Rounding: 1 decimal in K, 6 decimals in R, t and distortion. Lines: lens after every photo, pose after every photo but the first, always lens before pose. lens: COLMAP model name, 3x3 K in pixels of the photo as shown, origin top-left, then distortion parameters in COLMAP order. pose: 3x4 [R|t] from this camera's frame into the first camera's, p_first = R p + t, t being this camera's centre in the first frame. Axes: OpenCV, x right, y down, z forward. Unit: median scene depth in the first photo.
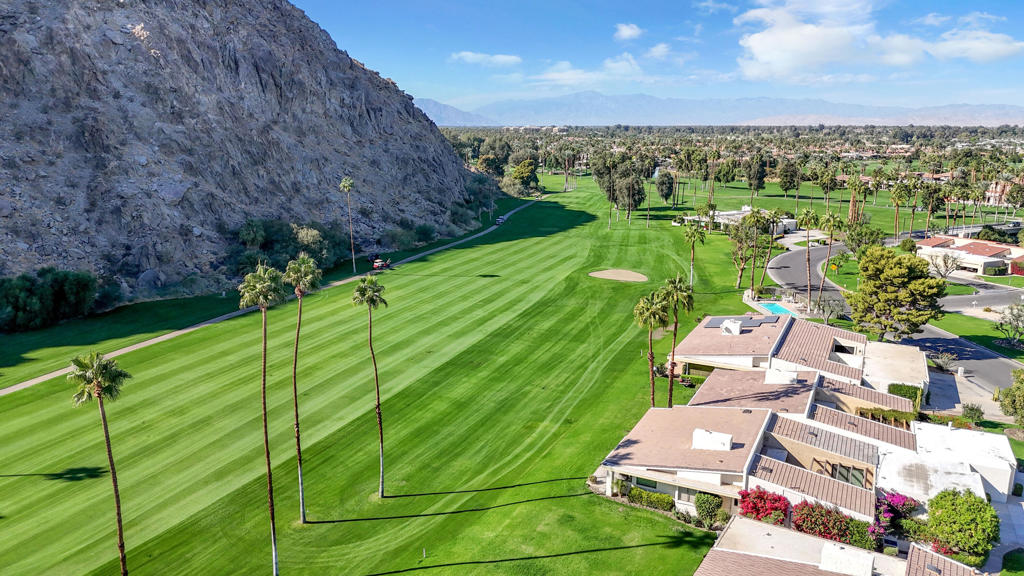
lens RADIAL K [[750.6, 0, 509.7], [0, 750.6, 294.6], [0, 0, 1]] dist [0.076368, -0.077415]
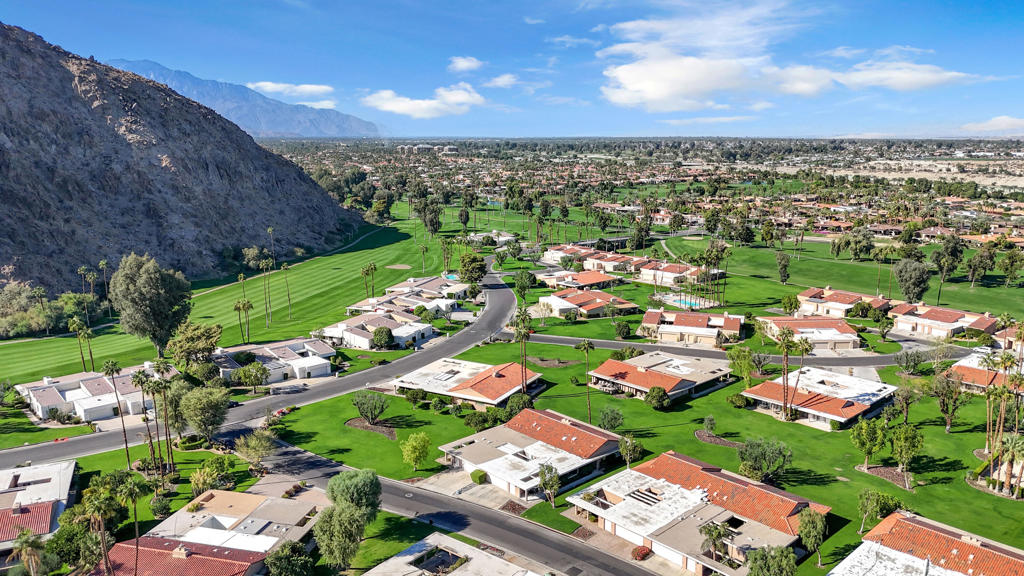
lens RADIAL K [[750.6, 0, 507.4], [0, 750.6, 286.9], [0, 0, 1]] dist [0.076368, -0.077415]
pose [[0.992608, -0.034009, 0.116504, 0.178839], [0.036513, 0.999144, -0.019425, 0.077176], [-0.115744, 0.023535, 0.993000, -1.087155]]
